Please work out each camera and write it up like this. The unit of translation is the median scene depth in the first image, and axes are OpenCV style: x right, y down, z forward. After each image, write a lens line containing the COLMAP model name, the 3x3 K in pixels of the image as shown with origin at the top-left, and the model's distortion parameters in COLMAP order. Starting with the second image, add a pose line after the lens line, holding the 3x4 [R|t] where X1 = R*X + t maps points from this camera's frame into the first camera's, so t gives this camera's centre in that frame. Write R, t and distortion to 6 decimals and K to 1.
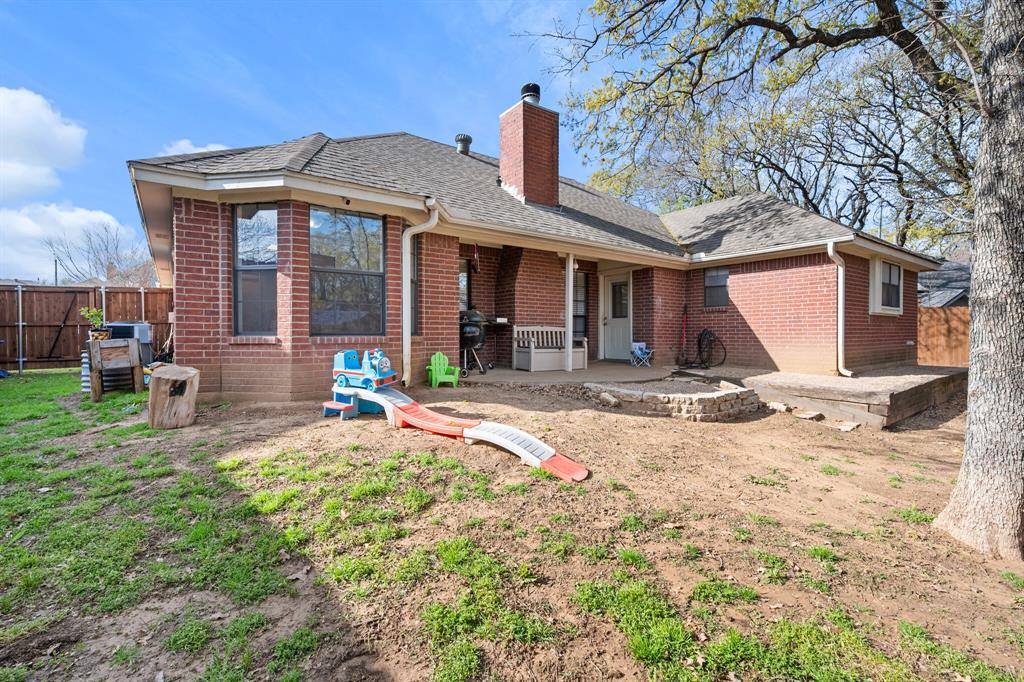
lens RADIAL K [[452.7, 0, 511.3], [0, 452.7, 331.7], [0, 0, 1]] dist [-0.001069, -0.000020]
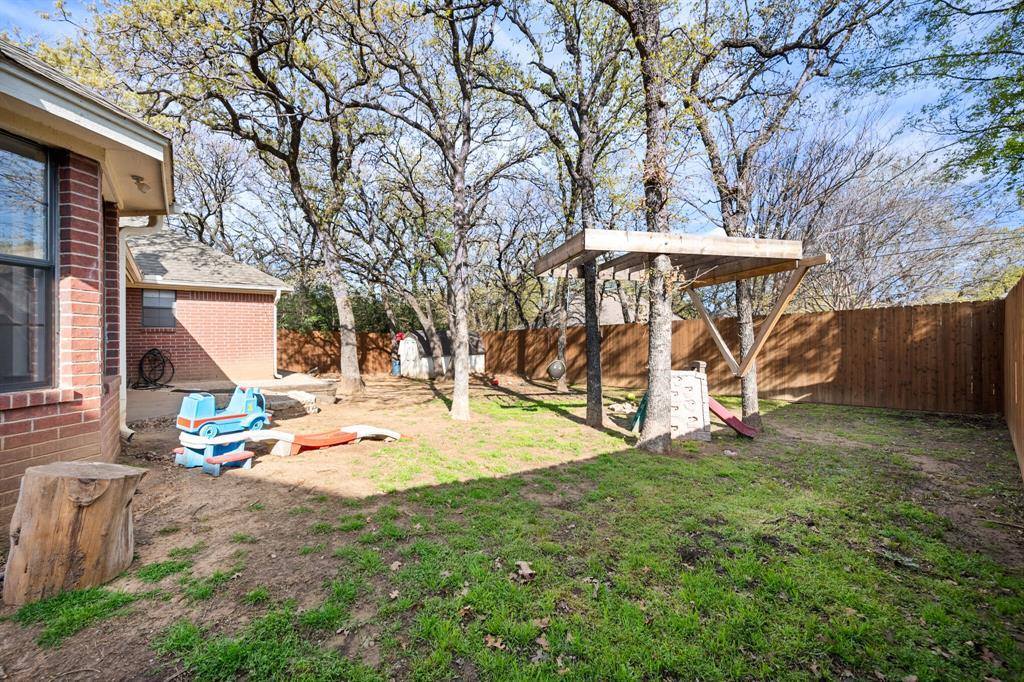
lens RADIAL K [[406.2, 0, 506.4], [0, 406.2, 333.3], [0, 0, 1]] dist [0.001180, 0.000251]
pose [[-0.031146, 0.015632, 0.999393, -0.891721], [0.004183, 0.999871, -0.015509, -0.040822], [-0.999506, 0.003697, -0.031208, 0.394133]]
